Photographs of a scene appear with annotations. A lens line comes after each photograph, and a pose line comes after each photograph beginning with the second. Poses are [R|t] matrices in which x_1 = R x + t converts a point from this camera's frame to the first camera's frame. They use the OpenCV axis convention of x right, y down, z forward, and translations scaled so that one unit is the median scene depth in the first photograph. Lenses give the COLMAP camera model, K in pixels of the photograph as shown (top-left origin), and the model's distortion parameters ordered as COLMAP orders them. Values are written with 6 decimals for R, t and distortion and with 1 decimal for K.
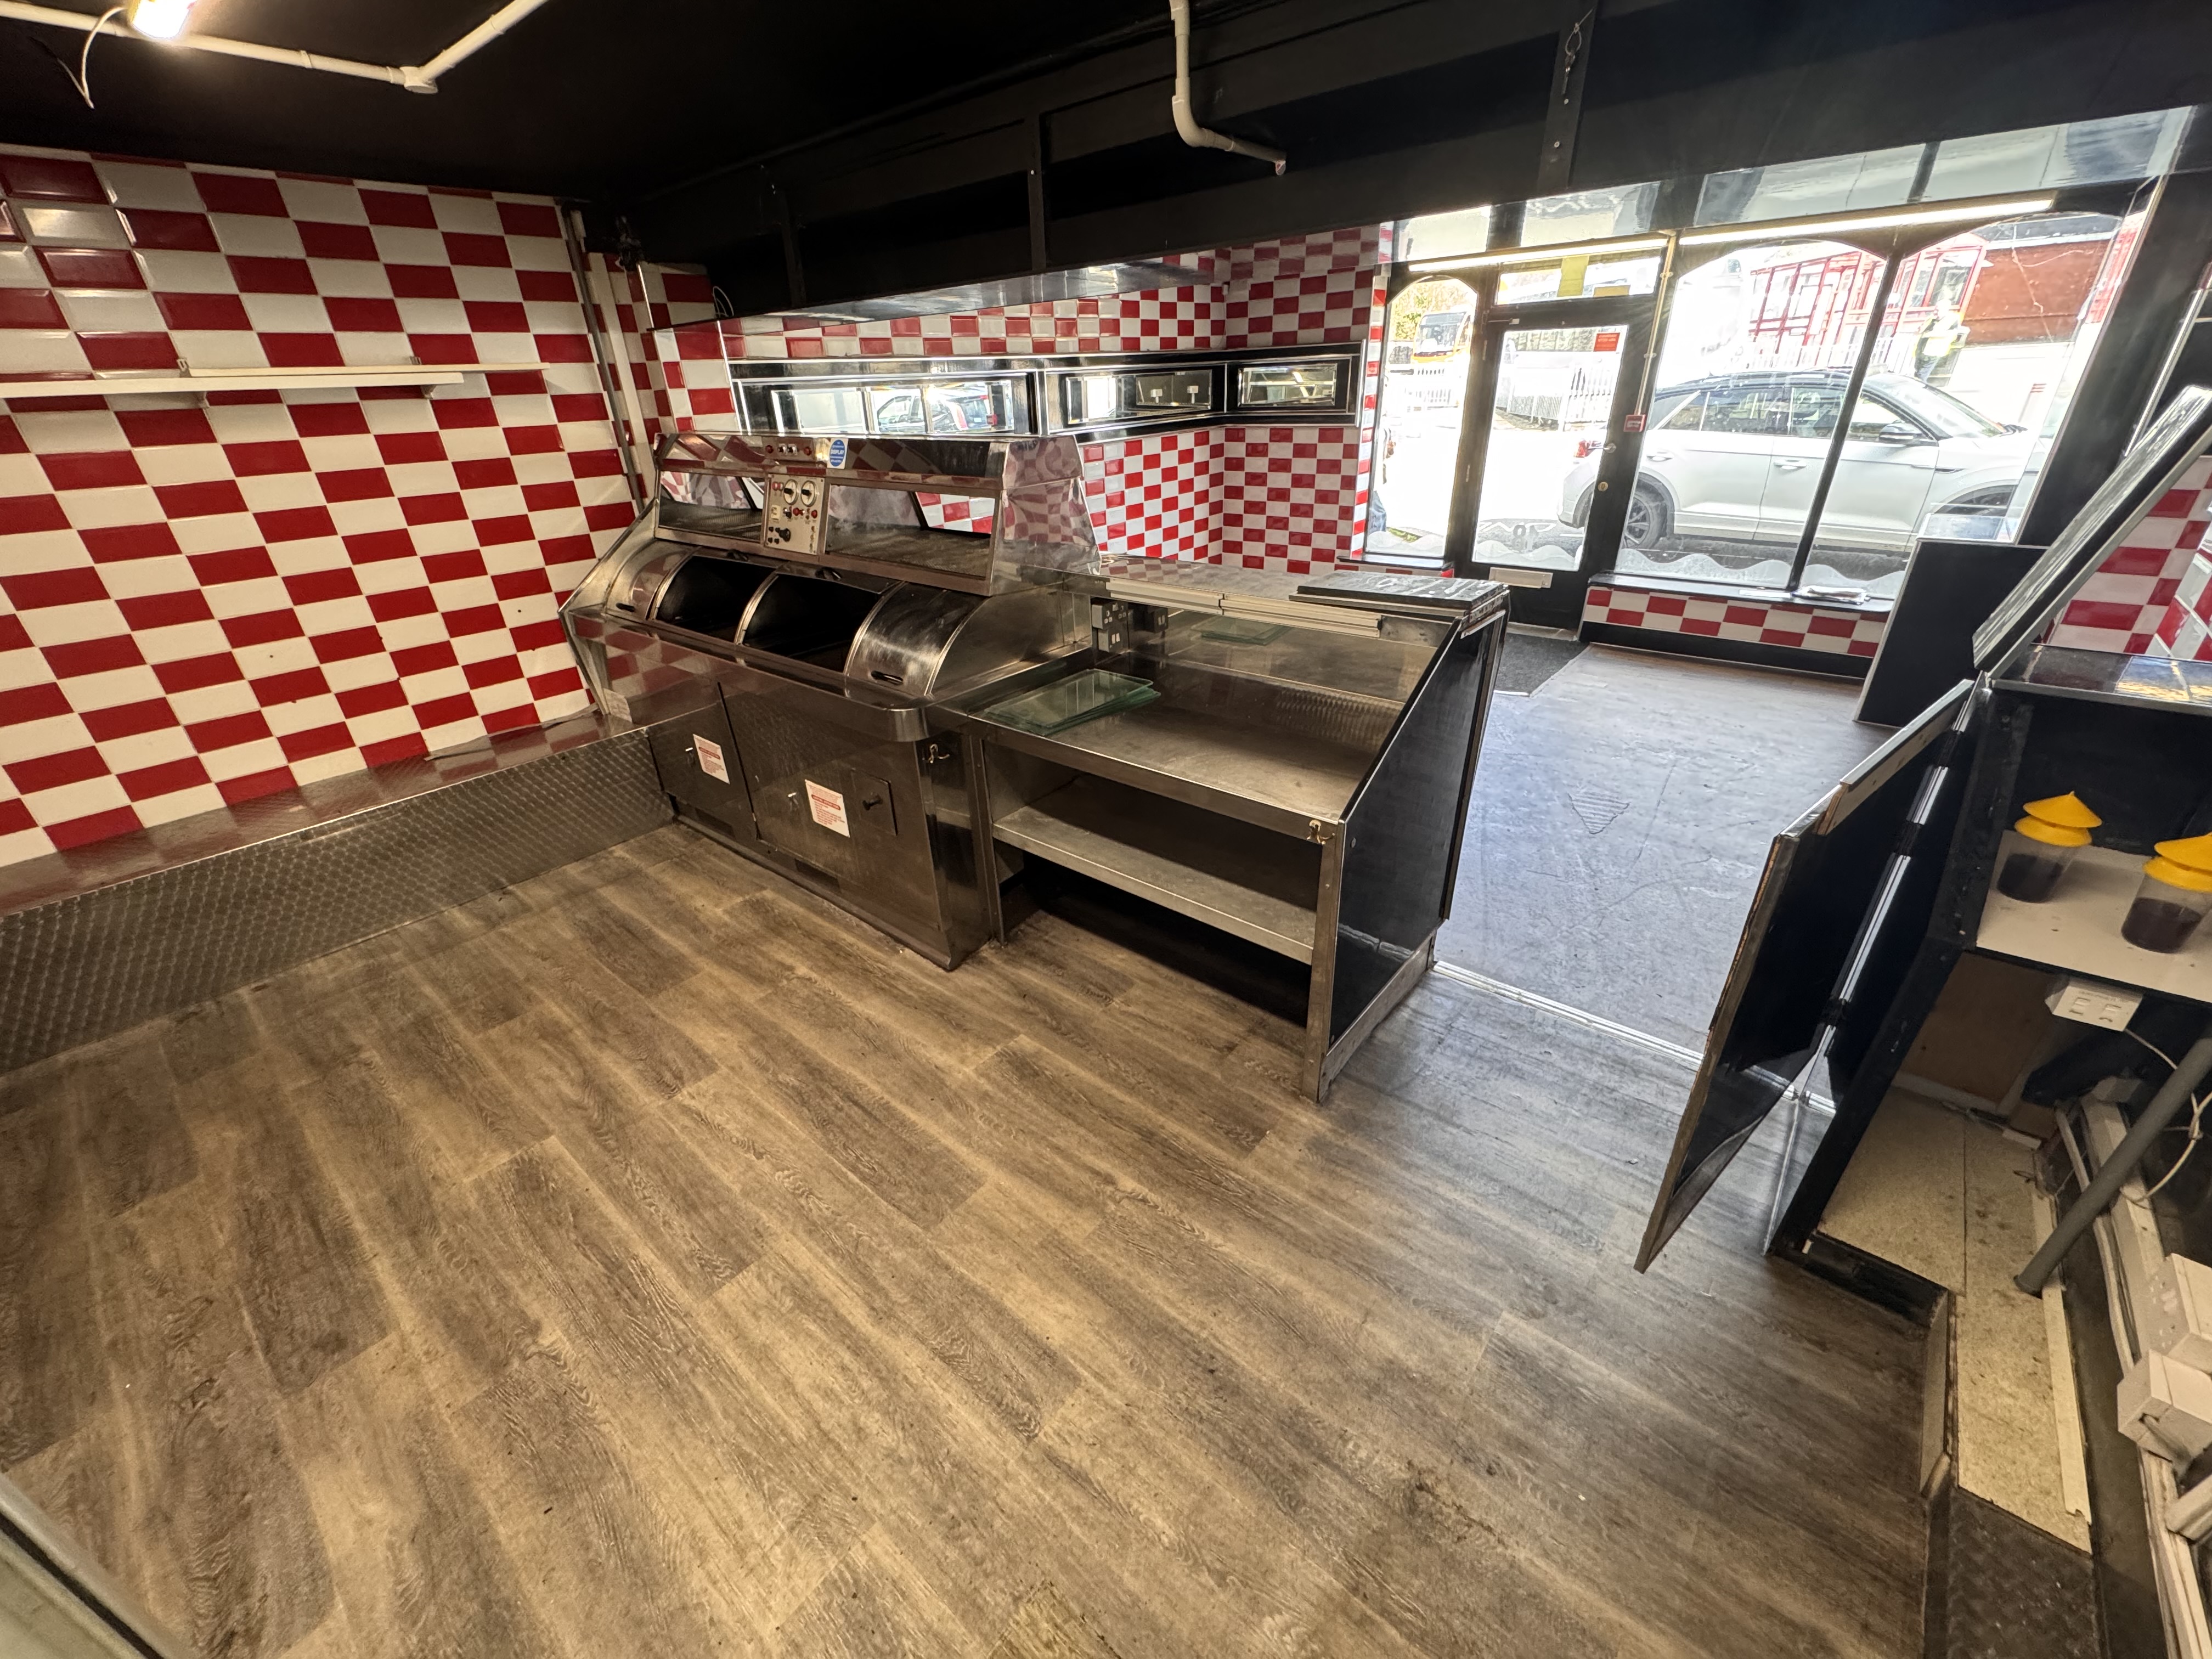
lens RADIAL K [[882.5, 0, 1106.0], [0, 882.5, 829.5], [0, 0, 1]] dist [-0.001815, -0.000070]
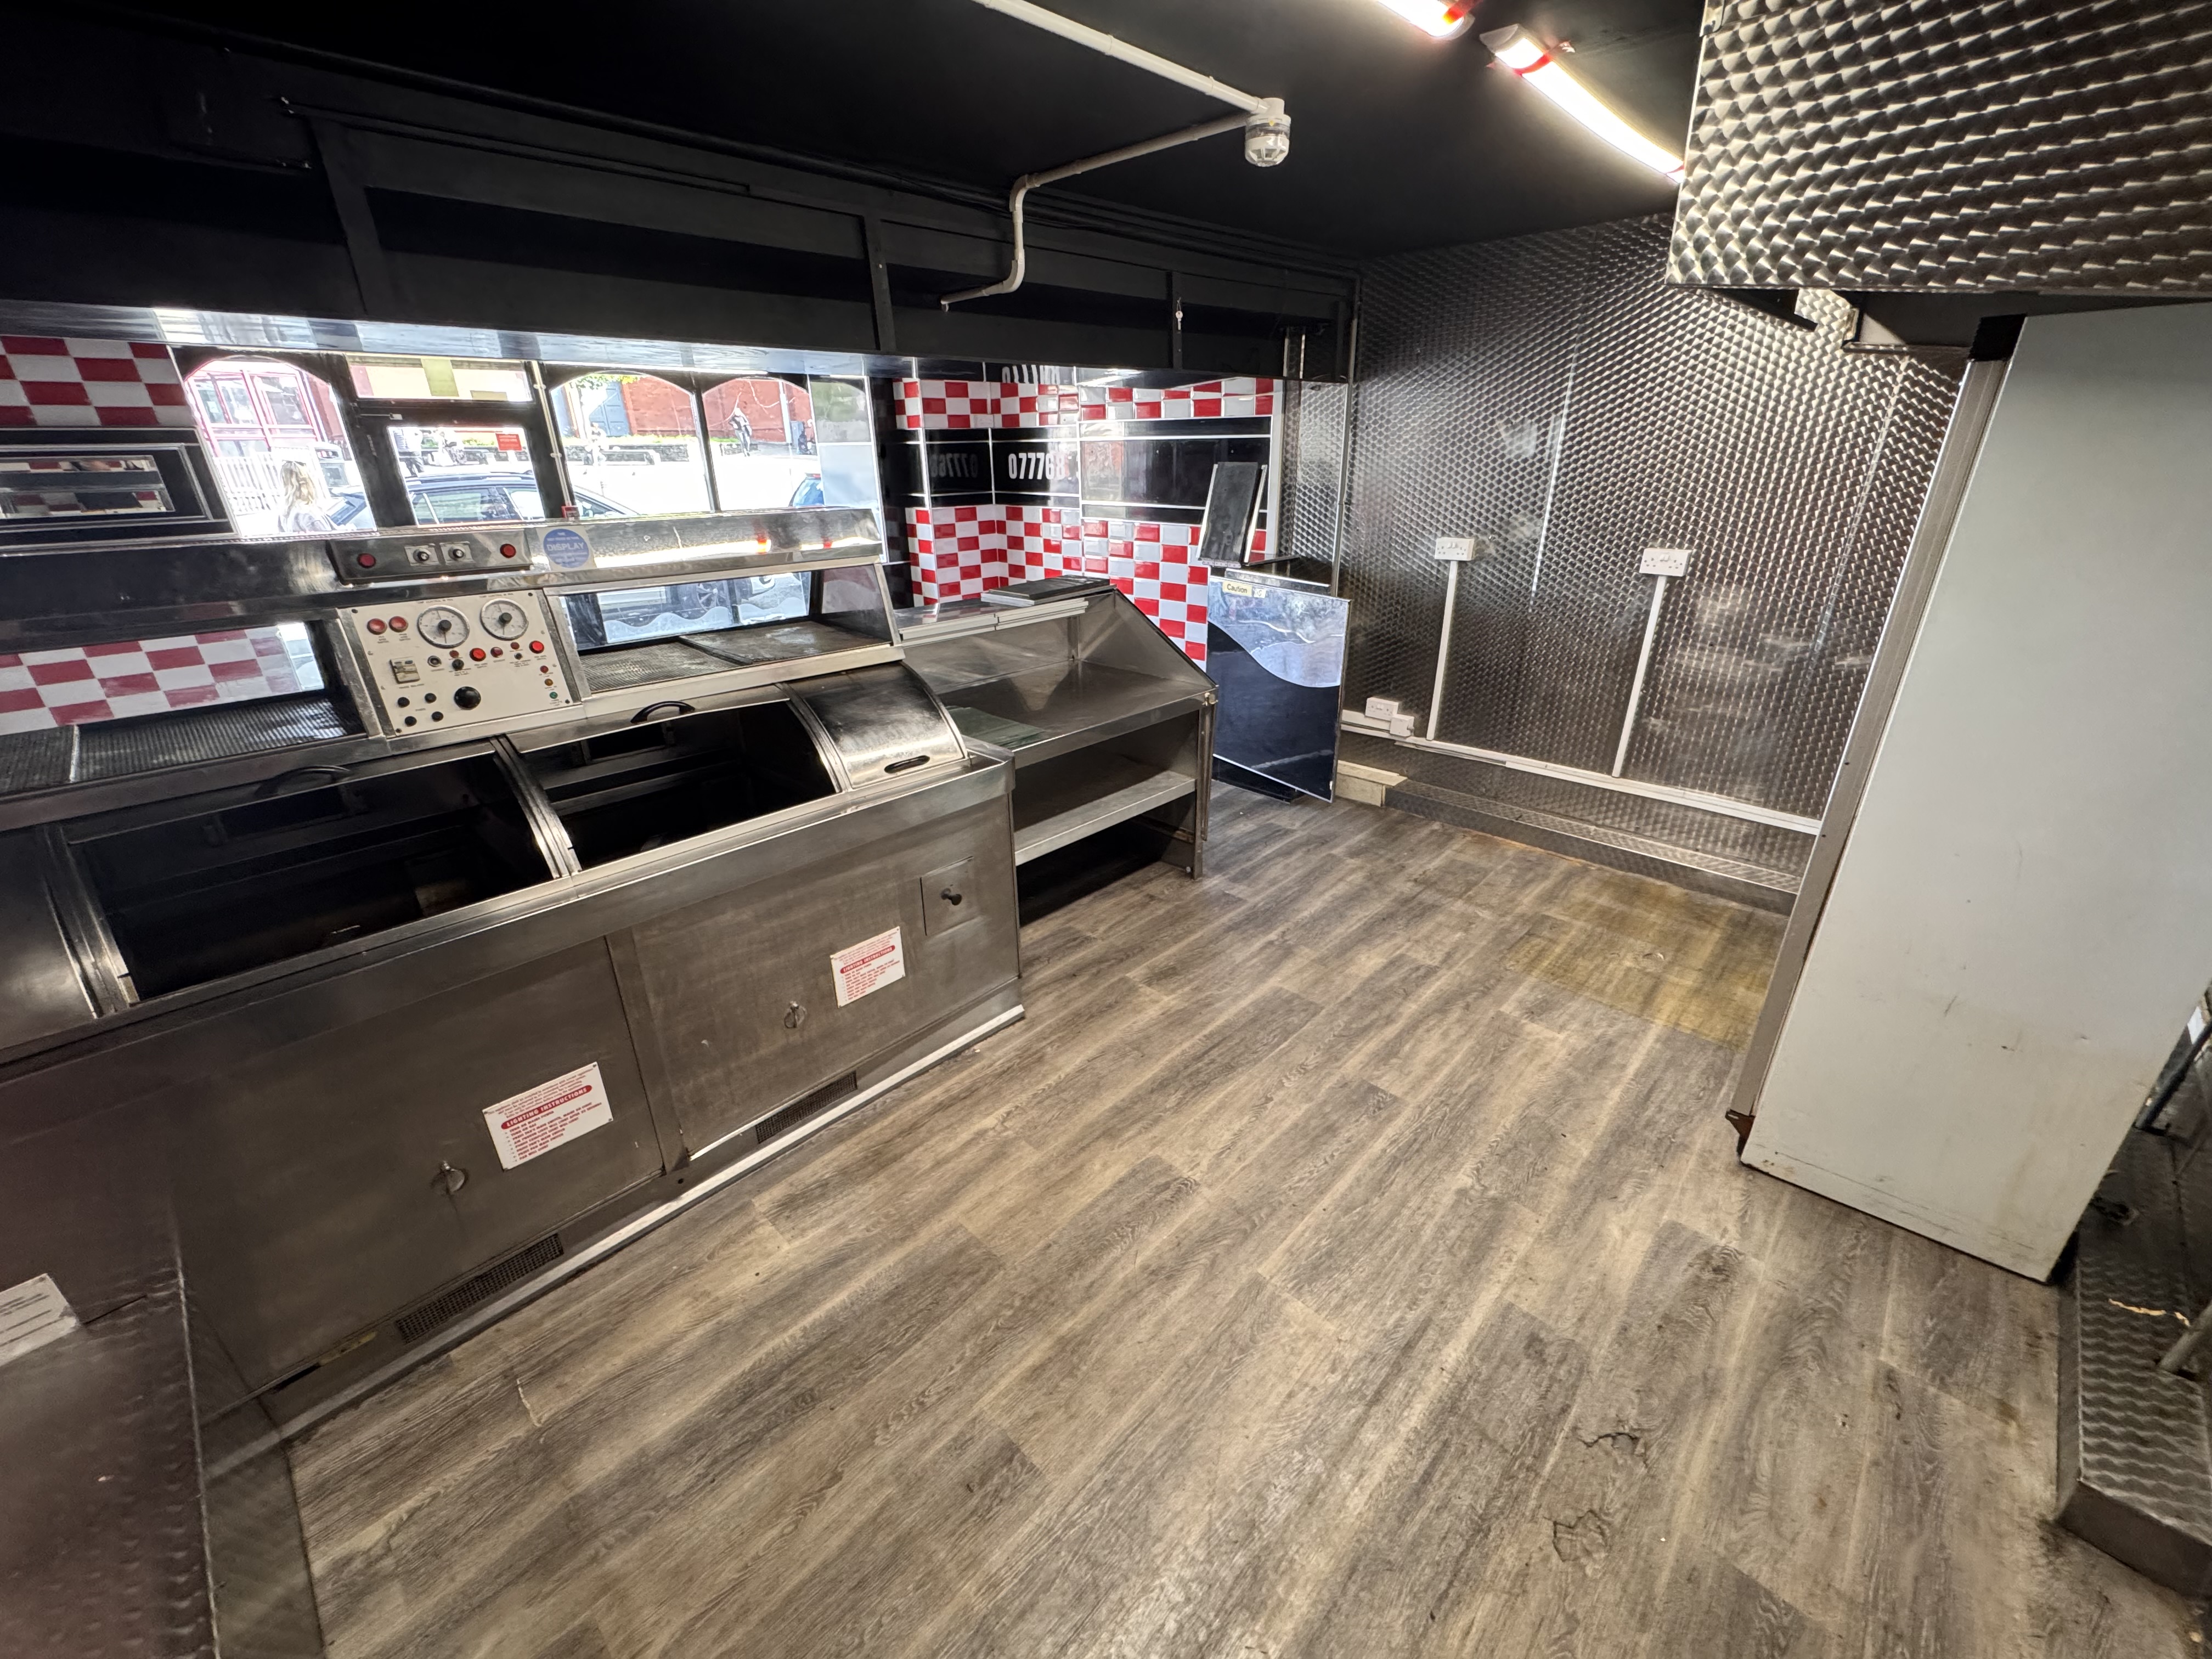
lens RADIAL K [[874.9, 0, 1106.0], [0, 874.9, 829.5], [0, 0, 1]] dist [-0.002012, -0.000004]
pose [[0.064818, -0.367114, 0.927915, -1.170844], [0.464669, 0.834011, 0.297504, -0.311019], [-0.883109, 0.411890, 0.224645, 0.699084]]
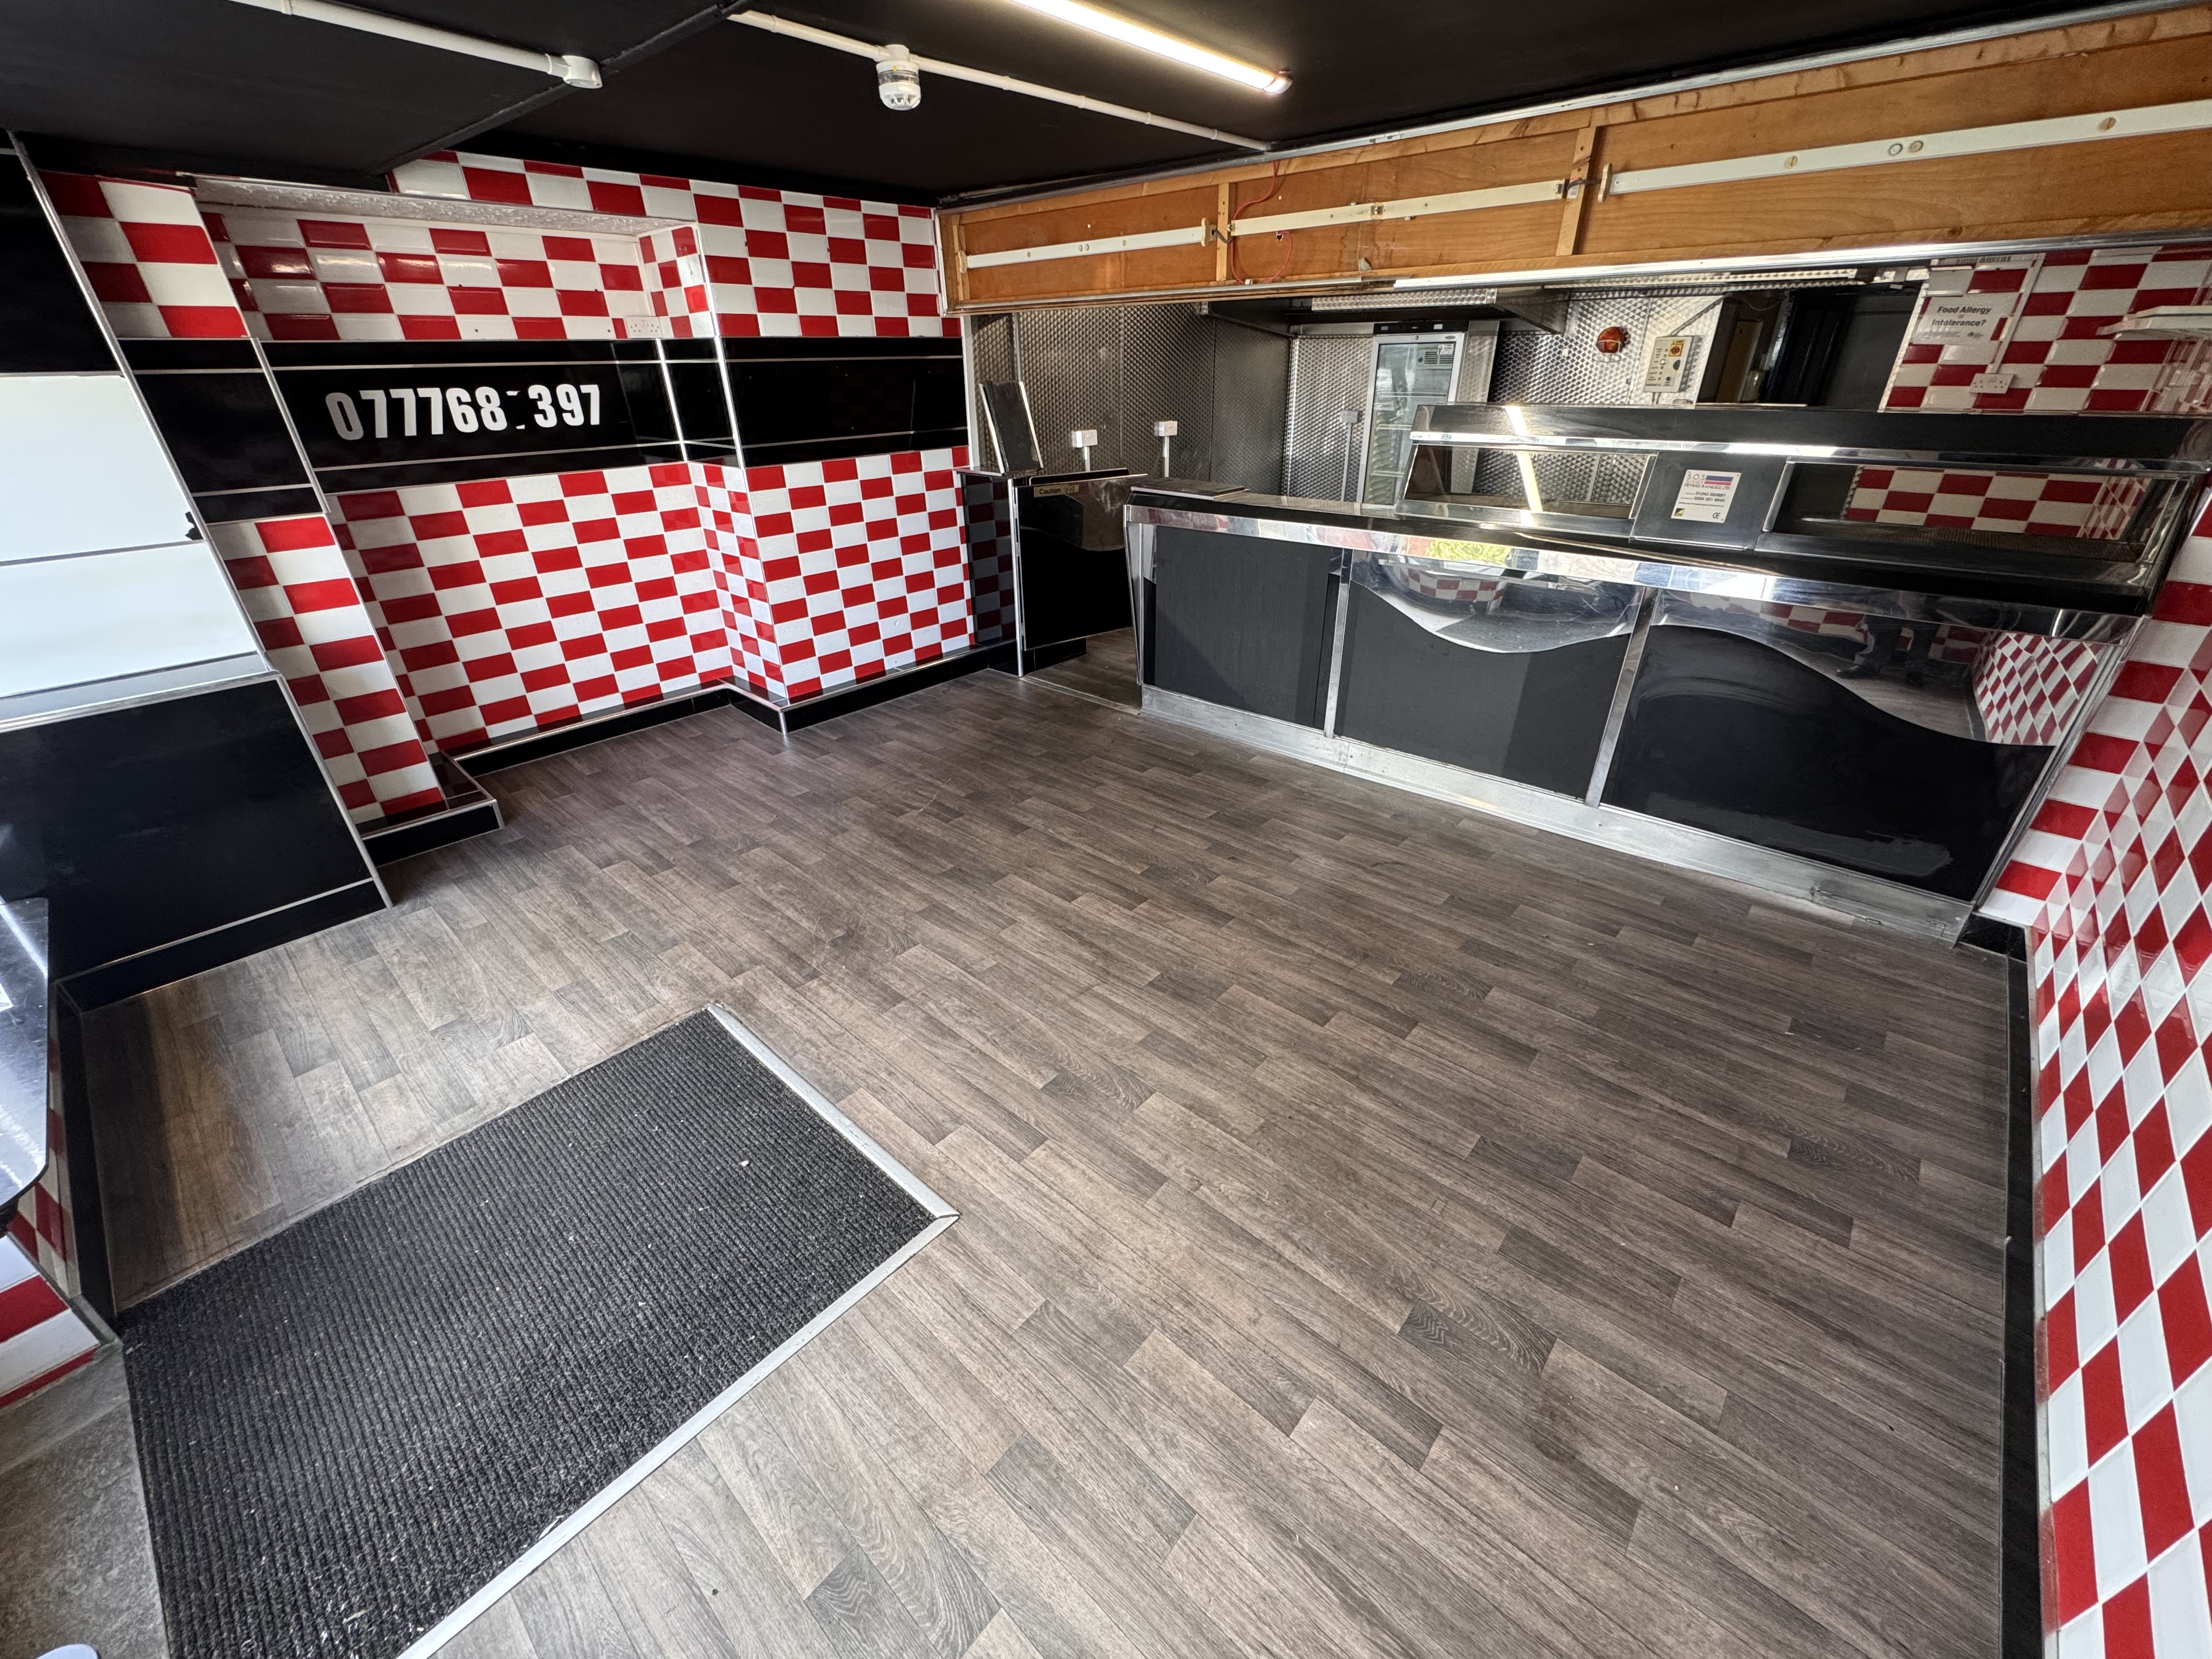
lens RADIAL K [[882.5, 0, 1106.0], [0, 882.5, 829.5], [0, 0, 1]] dist [-0.001815, -0.000070]
pose [[-0.998114, 0.033090, 0.051706, 0.416728], [0.061357, 0.564234, 0.823332, -1.301307], [-0.001930, 0.824951, -0.565200, 2.459907]]
